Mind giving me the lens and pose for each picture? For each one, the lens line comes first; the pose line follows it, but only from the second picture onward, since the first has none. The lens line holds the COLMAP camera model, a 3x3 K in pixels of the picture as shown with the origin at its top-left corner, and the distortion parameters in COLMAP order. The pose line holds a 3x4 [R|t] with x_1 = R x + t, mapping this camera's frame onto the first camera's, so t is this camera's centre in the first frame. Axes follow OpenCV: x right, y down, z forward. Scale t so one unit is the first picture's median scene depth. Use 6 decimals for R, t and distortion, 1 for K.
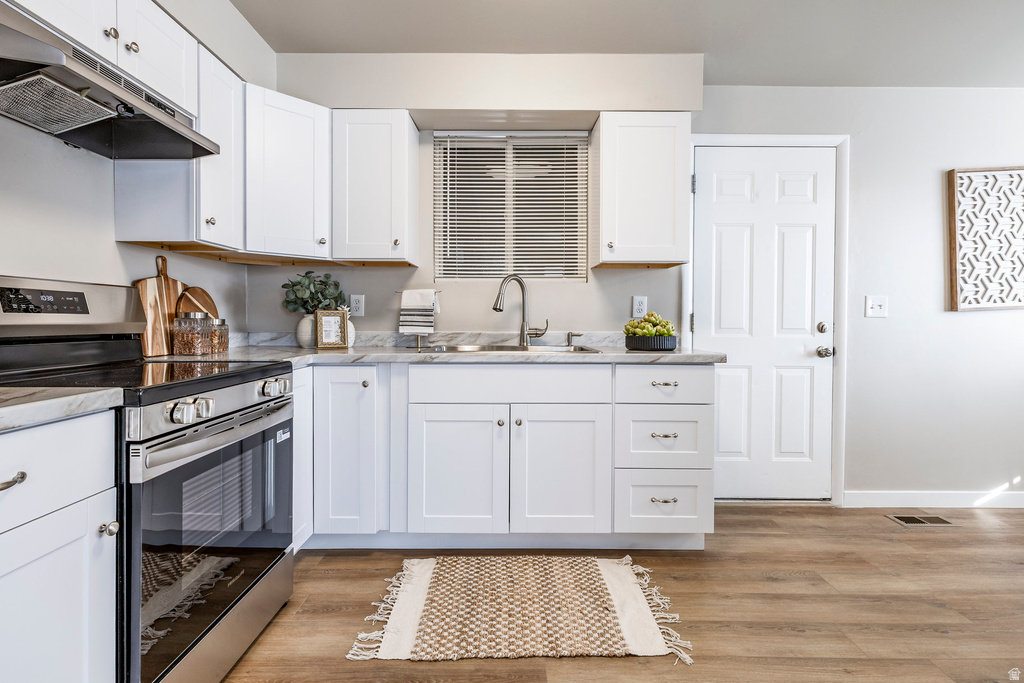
lens RADIAL K [[486.2, 0, 507.0], [0, 486.2, 326.2], [0, 0, 1]] dist [-0.001096, -0.000088]
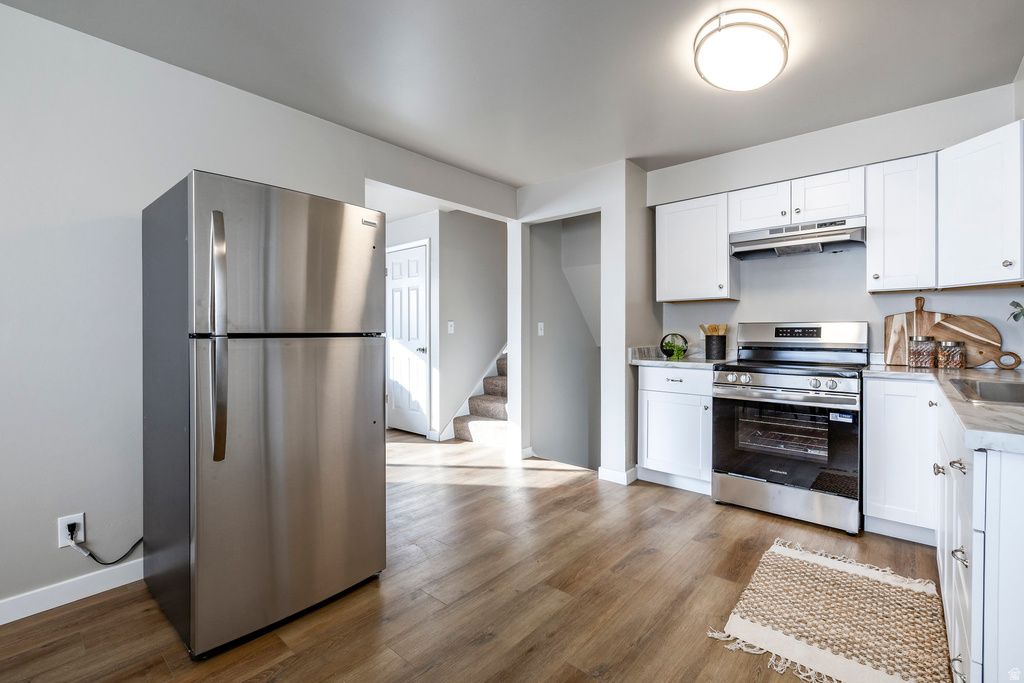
lens RADIAL K [[452.2, 0, 496.8], [0, 452.2, 335.3], [0, 0, 1]] dist [0.001171, 0.000569]
pose [[-0.667492, 0.006058, -0.744592, 1.134562], [-0.009078, 0.999826, 0.016273, -0.041834], [0.744562, 0.017622, -0.667321, 0.979573]]
